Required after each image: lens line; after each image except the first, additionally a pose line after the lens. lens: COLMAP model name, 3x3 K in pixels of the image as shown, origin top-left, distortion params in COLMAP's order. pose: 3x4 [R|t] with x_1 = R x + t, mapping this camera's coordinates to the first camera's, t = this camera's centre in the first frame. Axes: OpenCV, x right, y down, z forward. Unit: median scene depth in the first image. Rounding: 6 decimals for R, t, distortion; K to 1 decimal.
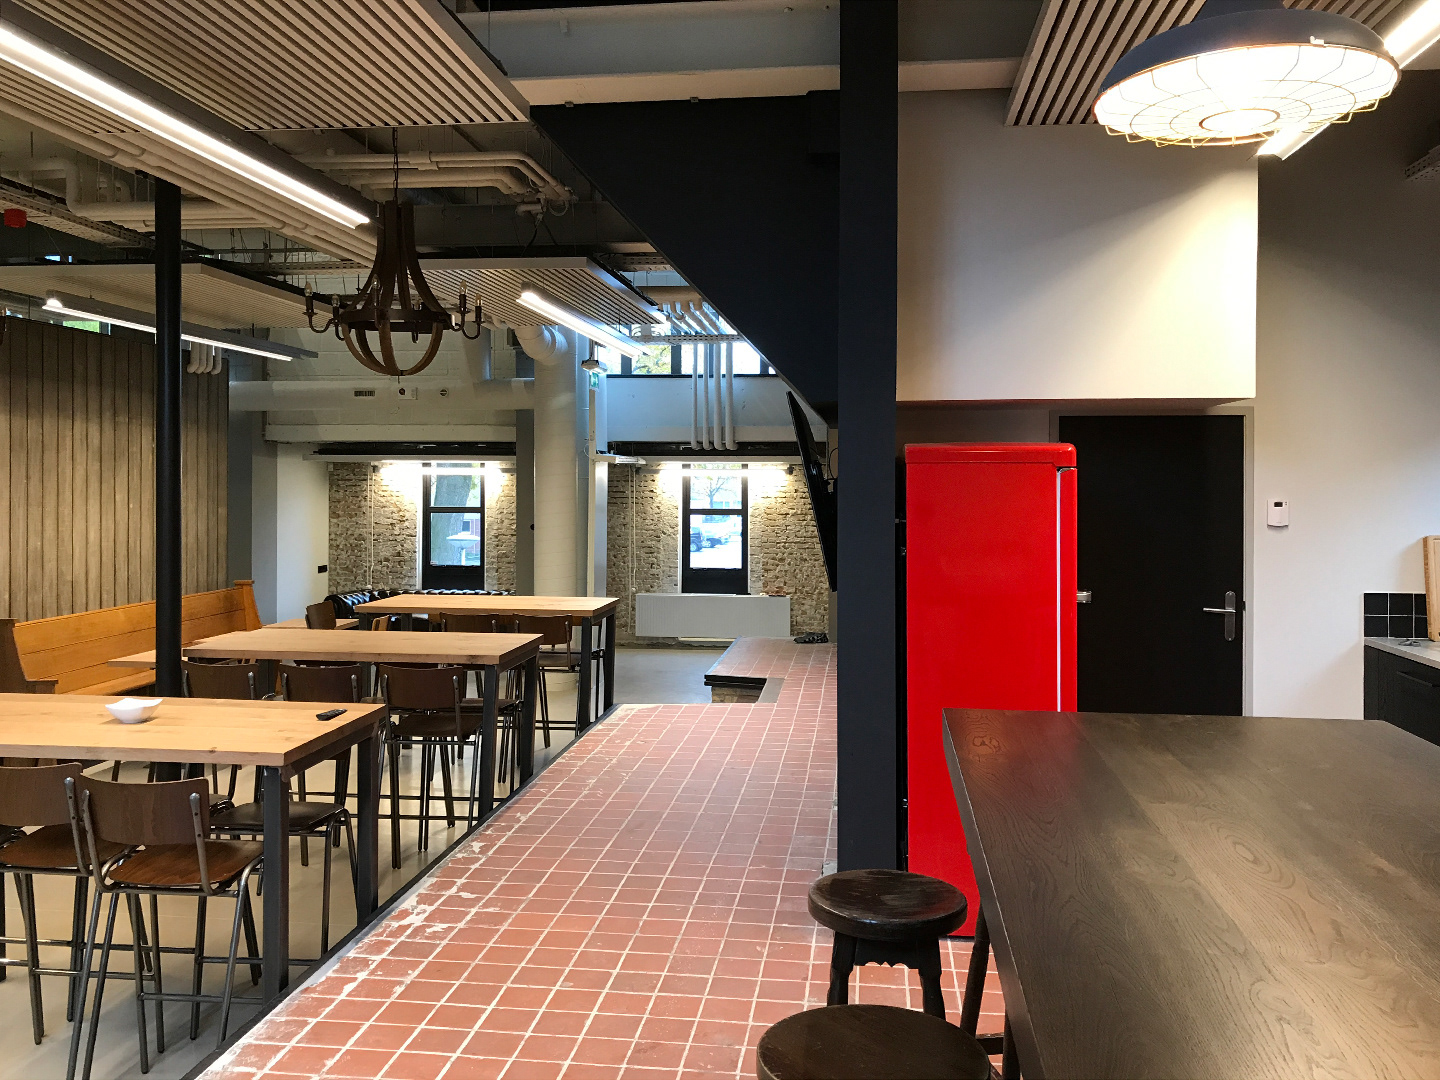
lens RADIAL K [[1200.1, 0, 722.2], [0, 1200.1, 521.9], [0, 0, 1]] dist [0.016085, -0.000402]
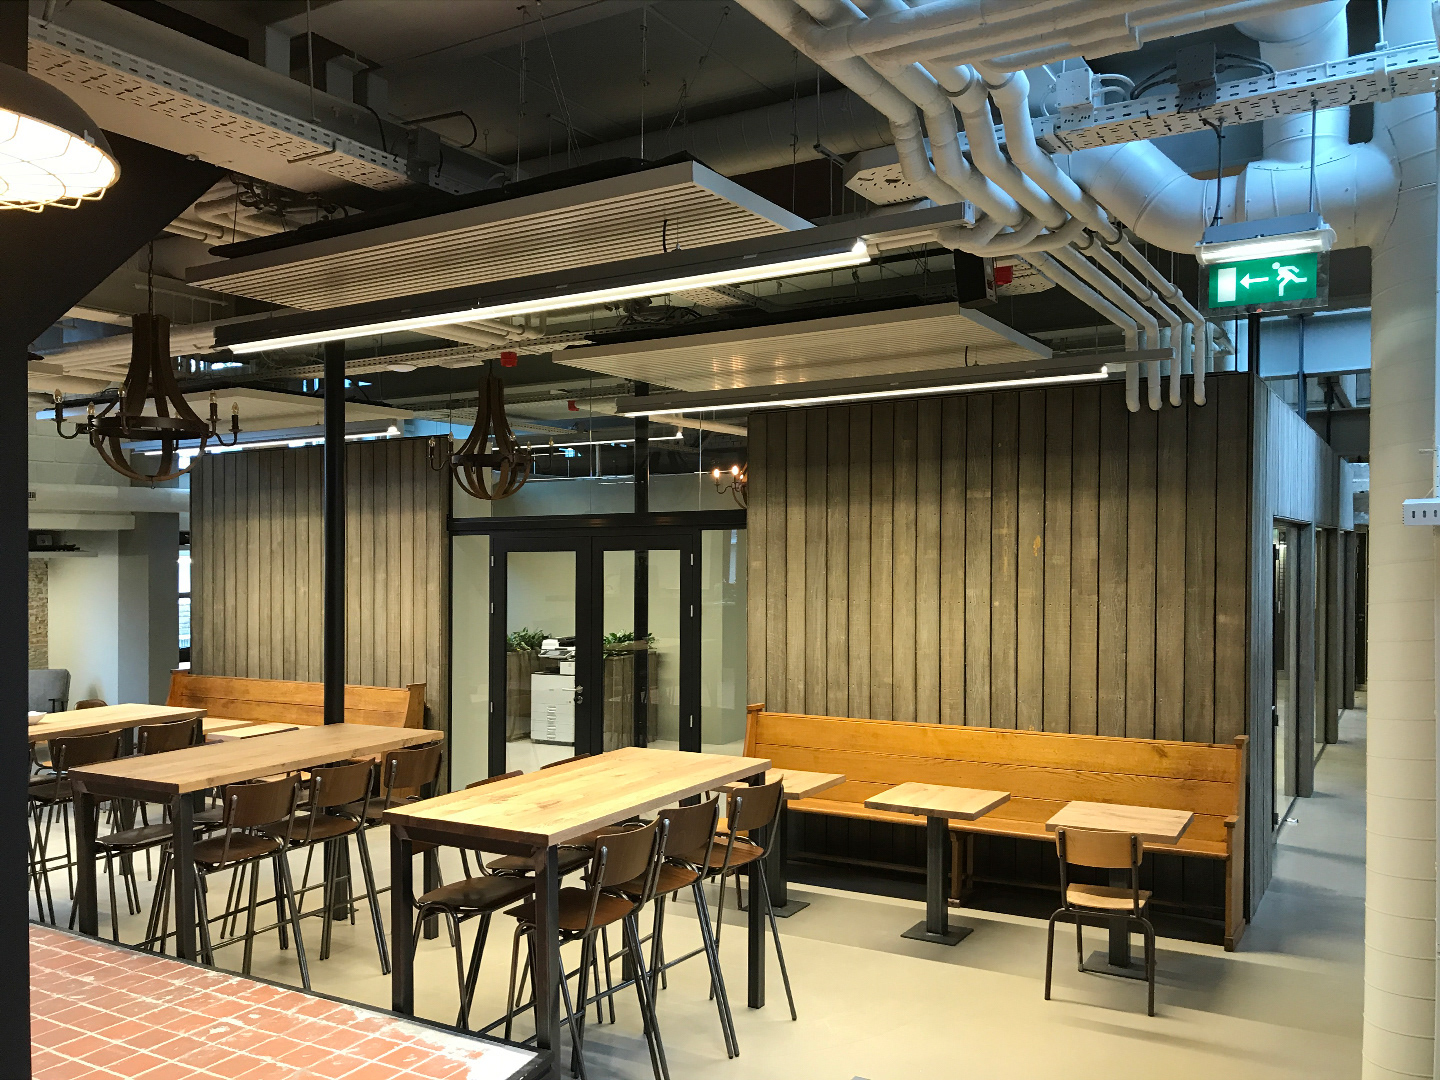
lens RADIAL K [[1169.5, 0, 718.3], [0, 1169.5, 567.2], [0, 0, 1]] dist [0.075372, -0.000943]
pose [[-0.397565, 0.001843, -0.917572, 0.314718], [-0.029540, 0.999454, 0.014806, -0.047466], [0.917098, 0.032992, -0.397294, 1.249890]]
